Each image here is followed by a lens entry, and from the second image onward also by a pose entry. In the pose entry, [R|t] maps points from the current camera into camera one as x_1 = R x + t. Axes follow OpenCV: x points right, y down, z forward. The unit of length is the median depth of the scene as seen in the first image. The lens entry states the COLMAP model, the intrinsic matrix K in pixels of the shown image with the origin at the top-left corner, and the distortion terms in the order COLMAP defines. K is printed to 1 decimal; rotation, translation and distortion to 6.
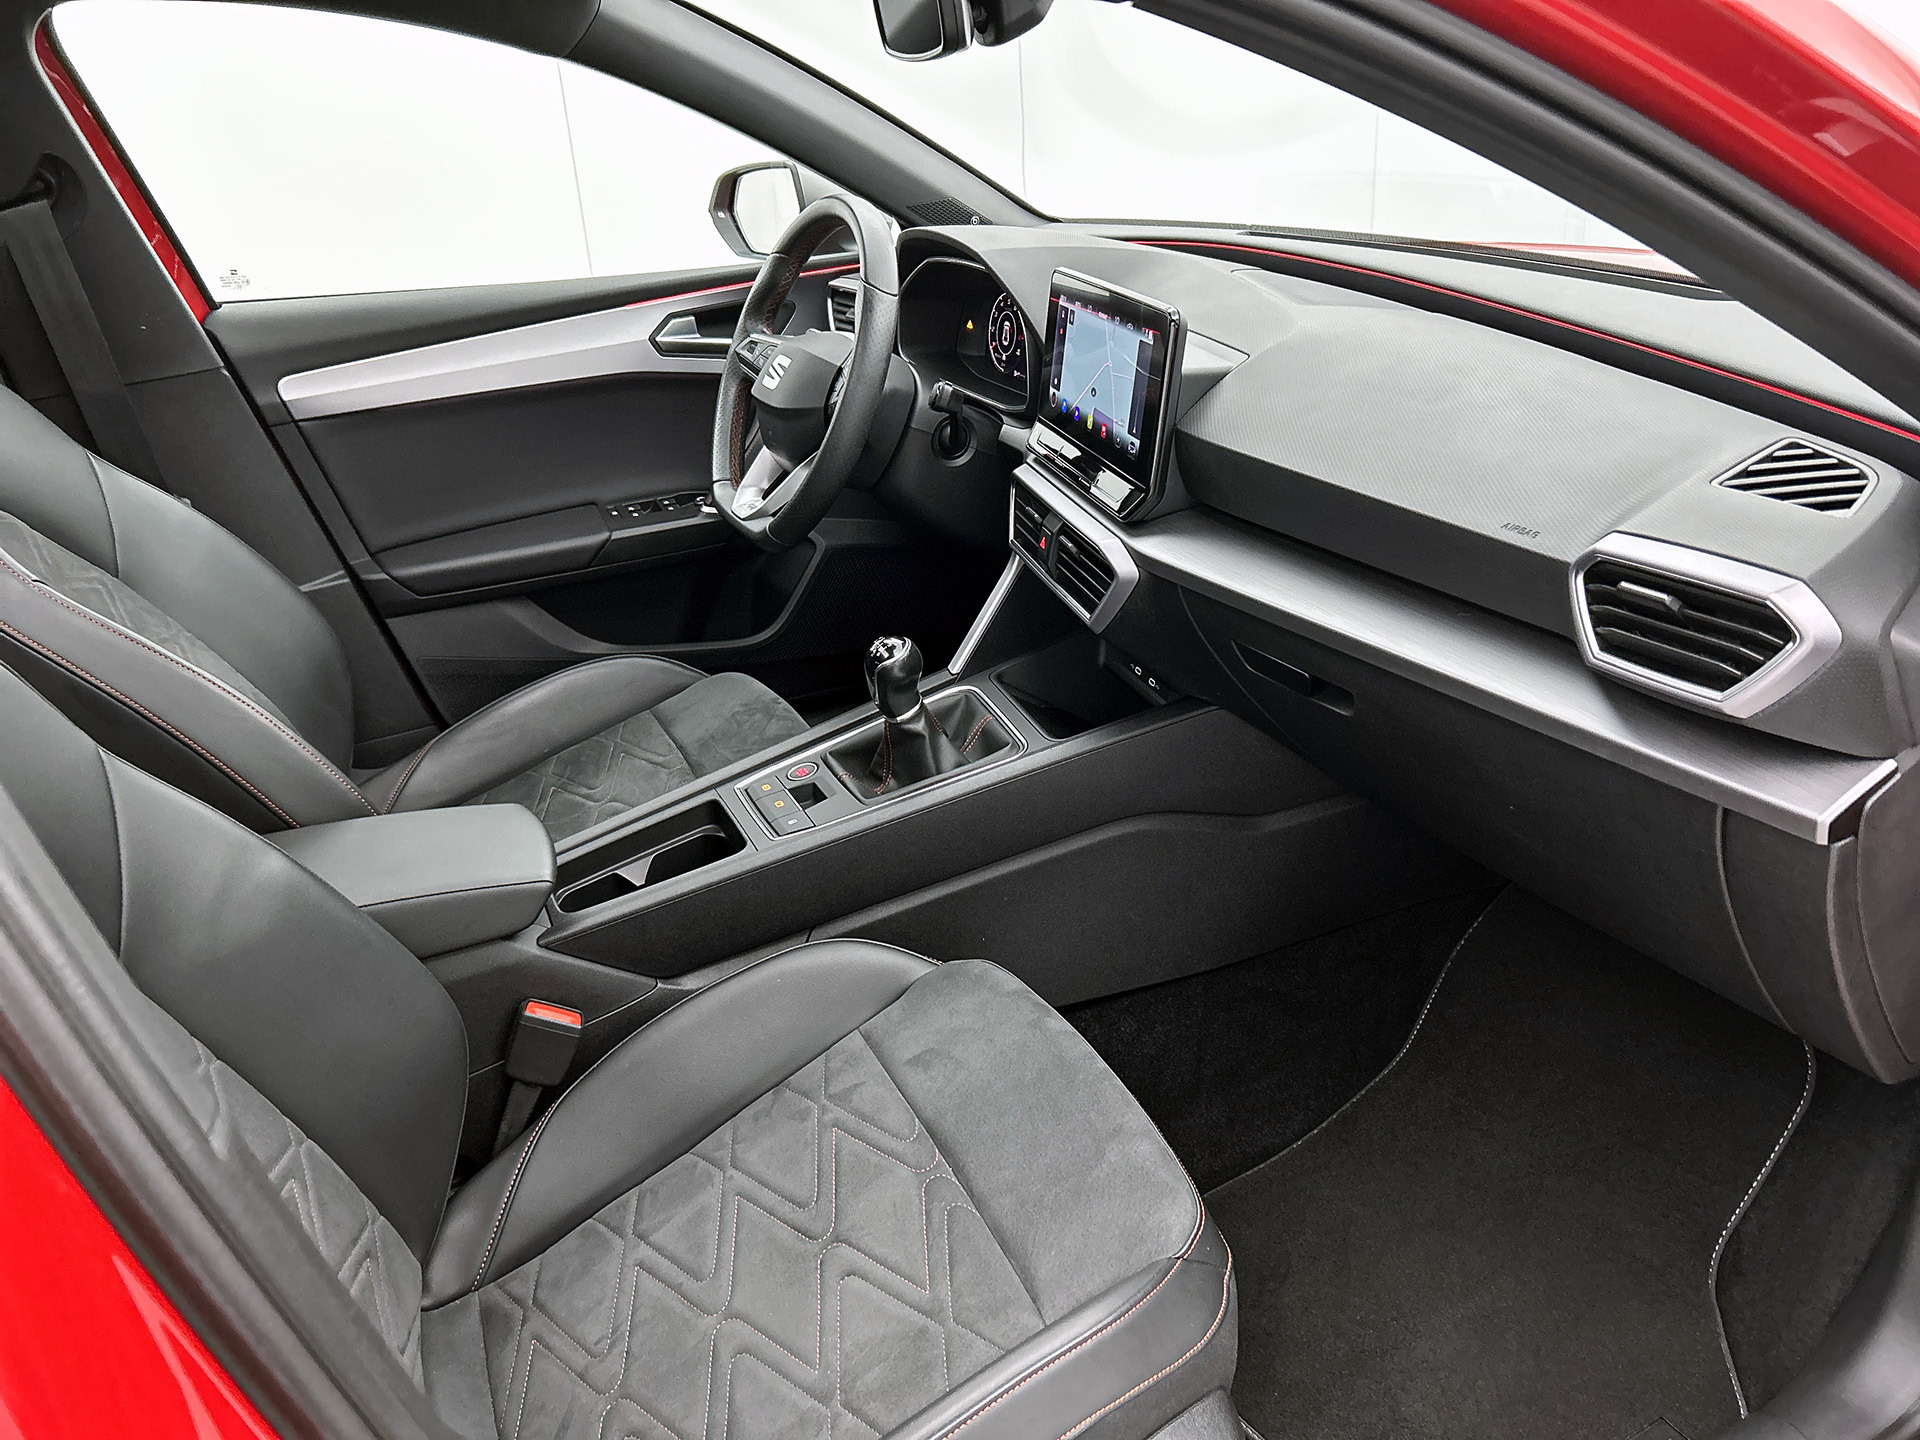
lens RADIAL K [[1451.3, 0, 963.1], [0, 1451.3, 651.7], [0, 0, 1]] dist [0.002126, -0.007864]
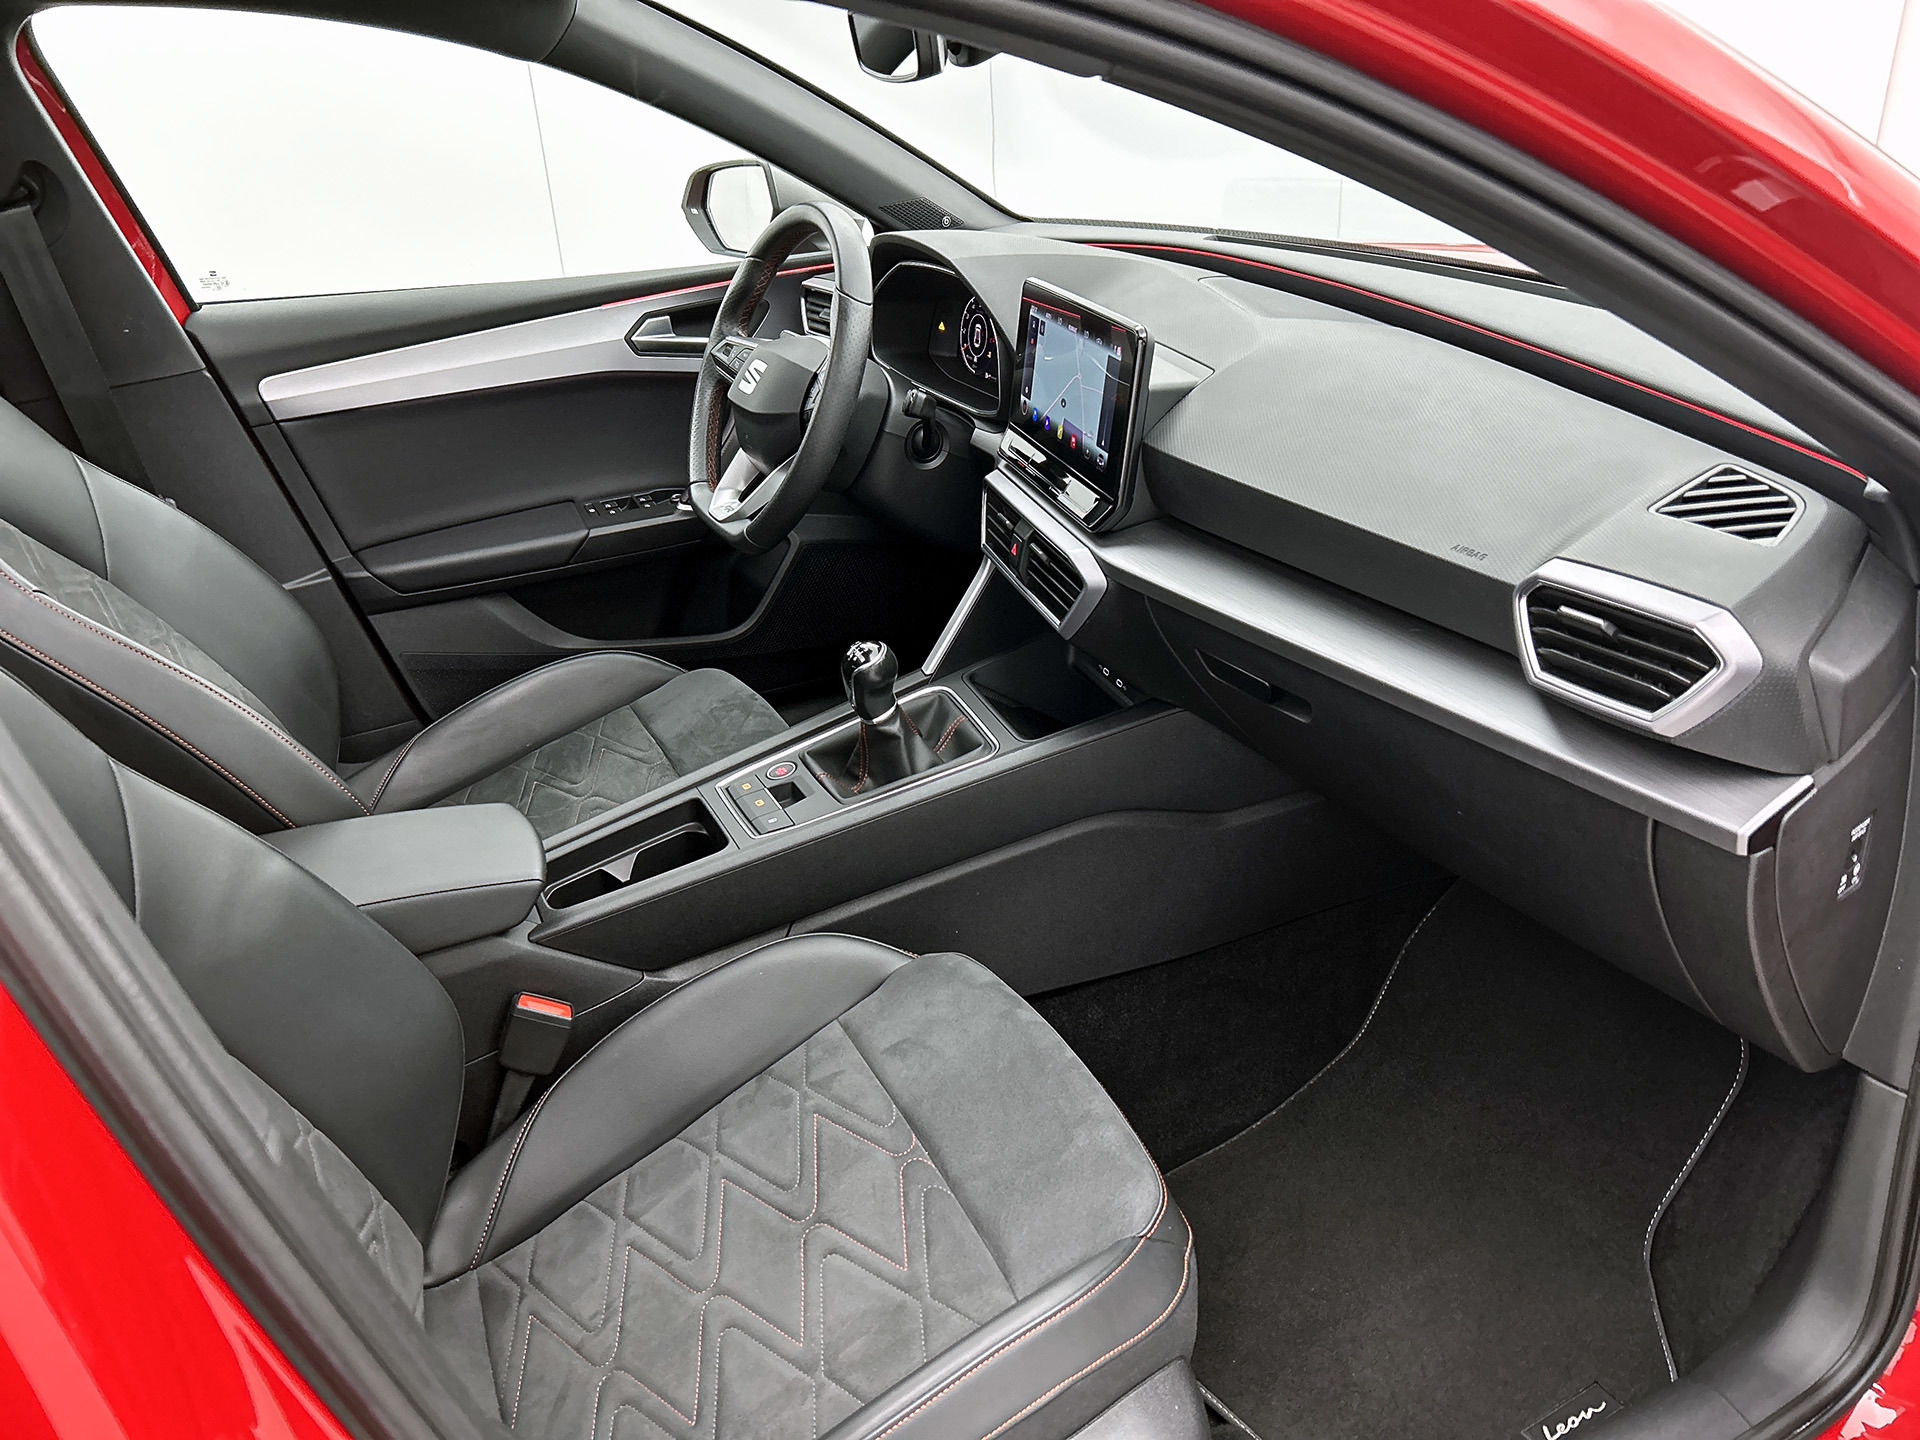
lens RADIAL K [[1453.5, 0, 948.1], [0, 1453.5, 672.5], [0, 0, 1]] dist [-0.000286, -0.002707]
pose [[0.999935, -0.001284, 0.011323, -0.003762], [0.000927, 0.999504, 0.031476, -0.020764], [-0.011358, -0.031463, 0.999440, -0.035299]]
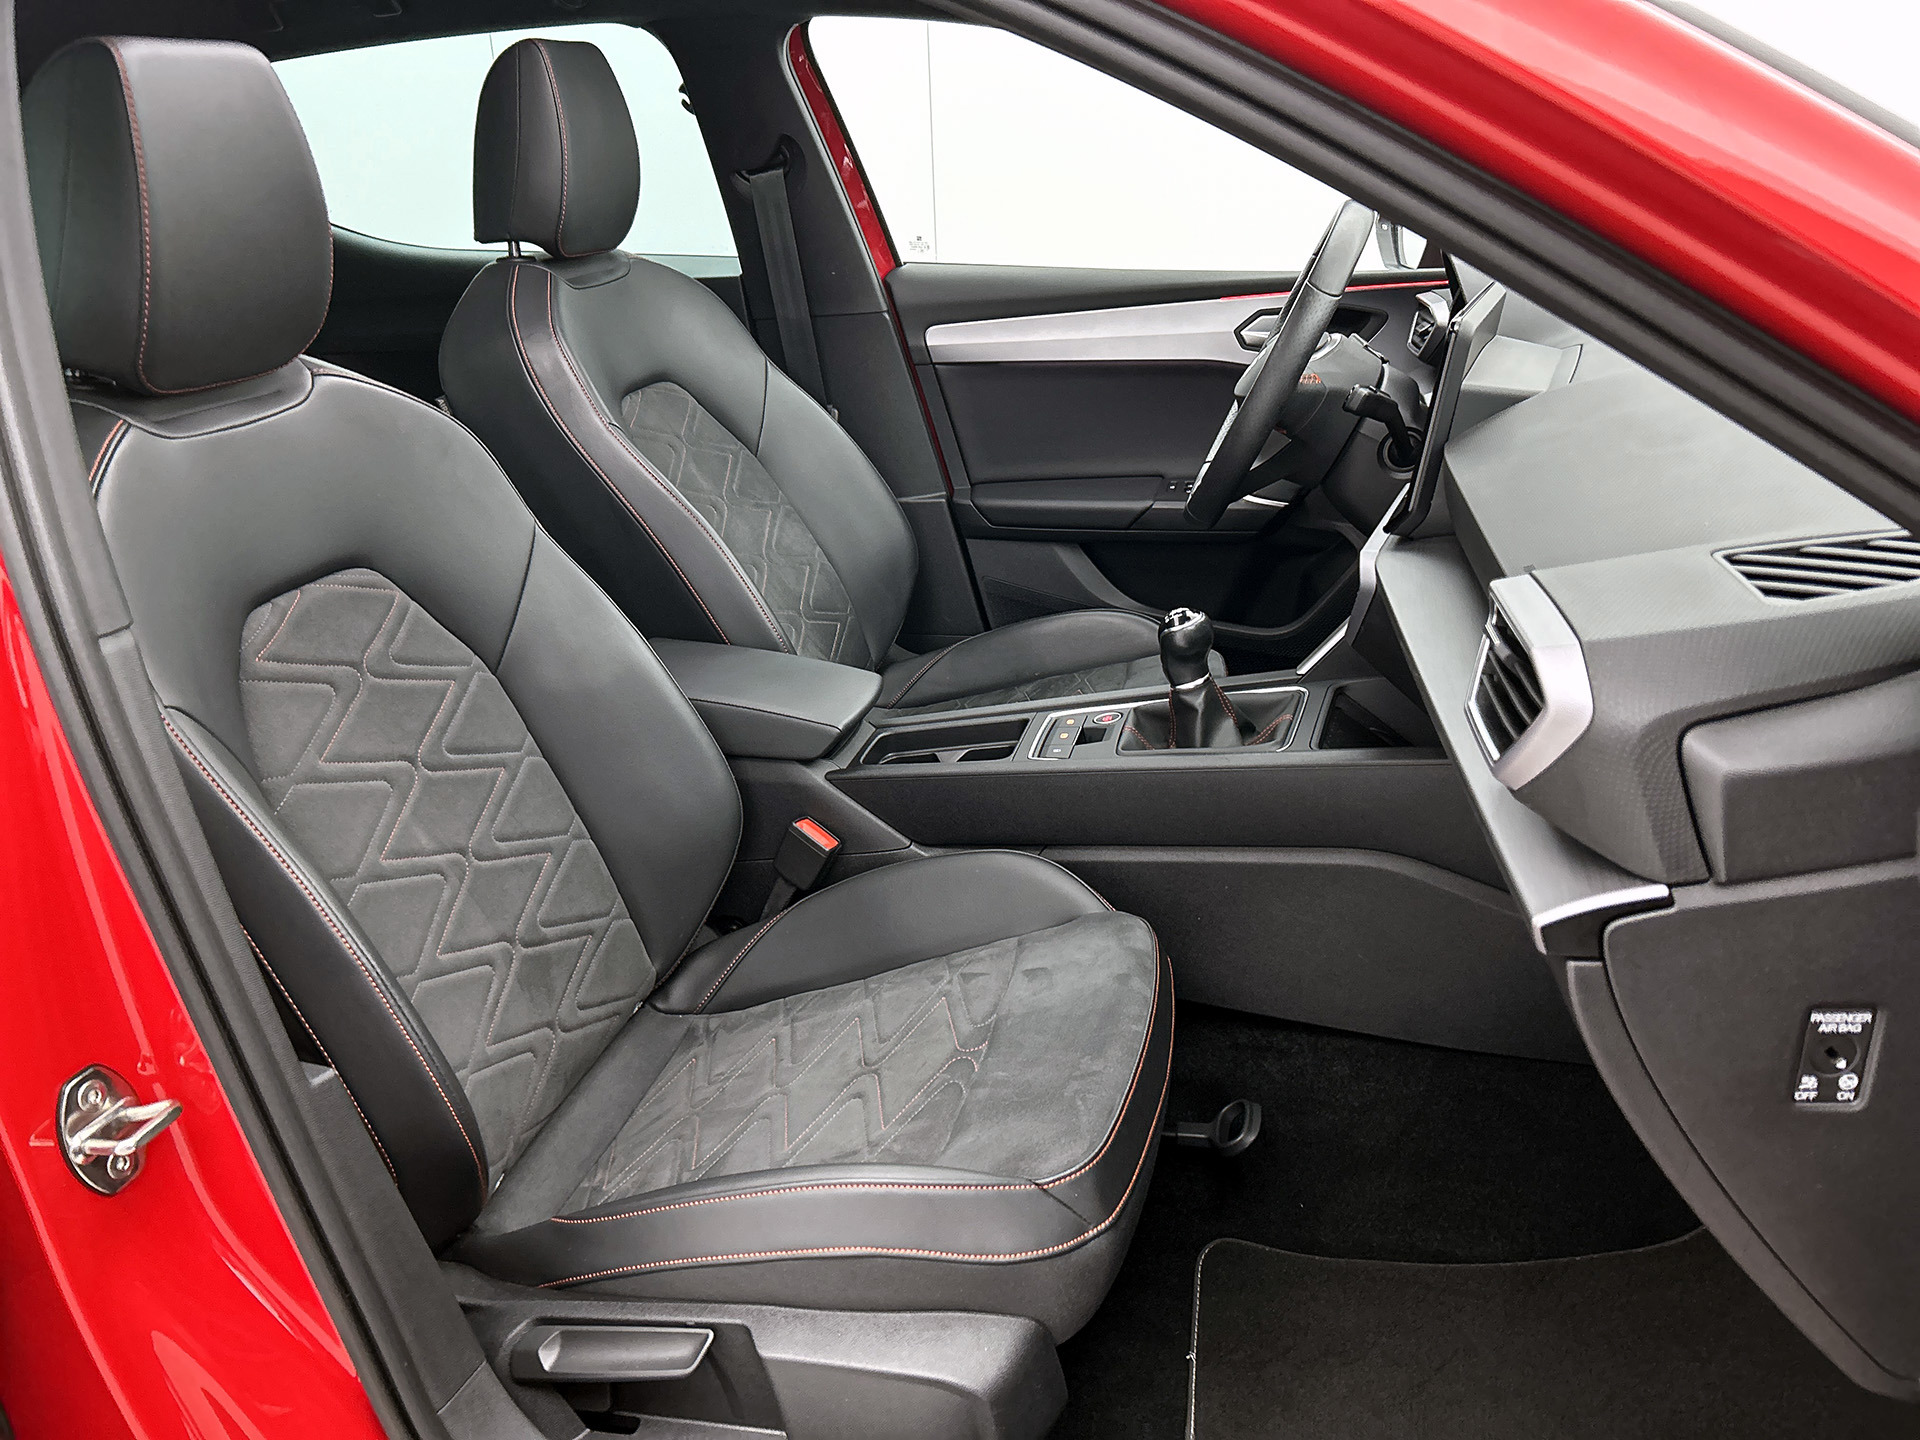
lens RADIAL K [[1453.5, 0, 948.1], [0, 1453.5, 672.5], [0, 0, 1]] dist [-0.000286, -0.002707]
pose [[0.776338, 0.241494, -0.582220, 0.445623], [-0.246889, 0.966392, 0.071638, 0.002494], [0.579953, 0.088128, 0.809869, 0.054628]]
